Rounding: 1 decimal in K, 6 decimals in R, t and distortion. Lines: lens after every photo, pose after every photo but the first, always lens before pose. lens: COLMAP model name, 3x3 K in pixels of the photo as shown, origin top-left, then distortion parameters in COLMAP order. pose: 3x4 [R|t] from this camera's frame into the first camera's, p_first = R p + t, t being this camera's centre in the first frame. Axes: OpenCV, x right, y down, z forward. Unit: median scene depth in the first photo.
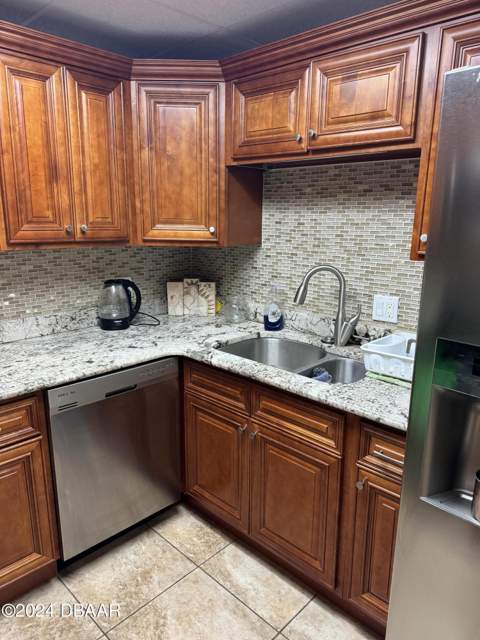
lens RADIAL K [[447.3, 0, 236.1], [0, 447.3, 323.3], [0, 0, 1]] dist [0.089356, -0.120220]
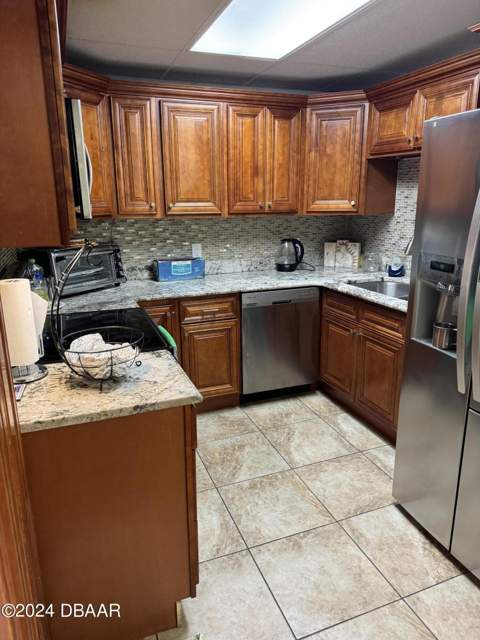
lens RADIAL K [[447.3, 0, 236.1], [0, 447.3, 323.3], [0, 0, 1]] dist [0.089356, -0.120220]
pose [[0.907757, 0.094010, -0.408827, 0.248224], [-0.077612, 0.995378, 0.056558, 0.130971], [0.412254, -0.019611, 0.910858, -0.522285]]
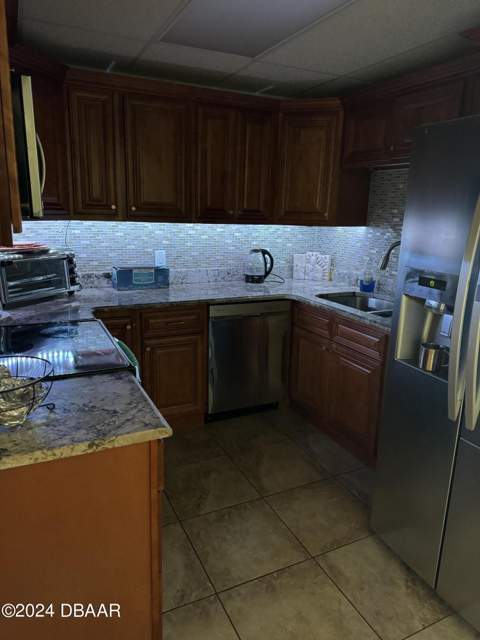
lens RADIAL K [[450.7, 0, 237.4], [0, 450.7, 325.2], [0, 0, 1]] dist [0.058456, -0.067180]
pose [[0.940976, 0.101288, -0.322963, 0.187986], [-0.096587, 0.994854, 0.030595, 0.124492], [0.324400, 0.002405, 0.945917, -0.449320]]
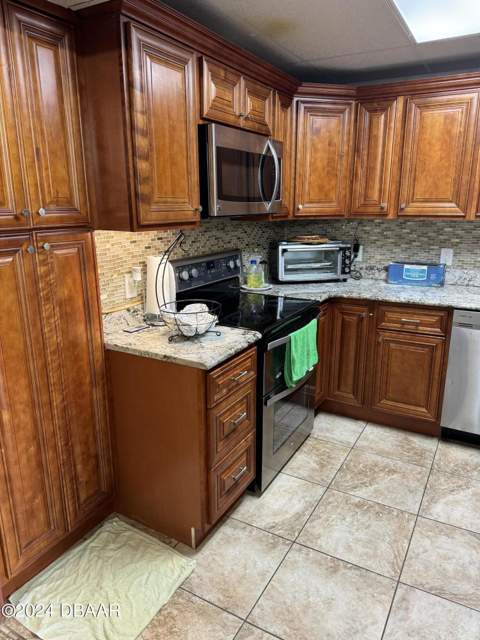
lens RADIAL K [[450.7, 0, 237.4], [0, 450.7, 325.2], [0, 0, 1]] dist [0.058456, -0.067180]
pose [[0.253432, 0.245007, -0.935812, 0.695331], [-0.214637, 0.957523, 0.192565, 0.045214], [0.943241, 0.152057, 0.295254, -0.129548]]
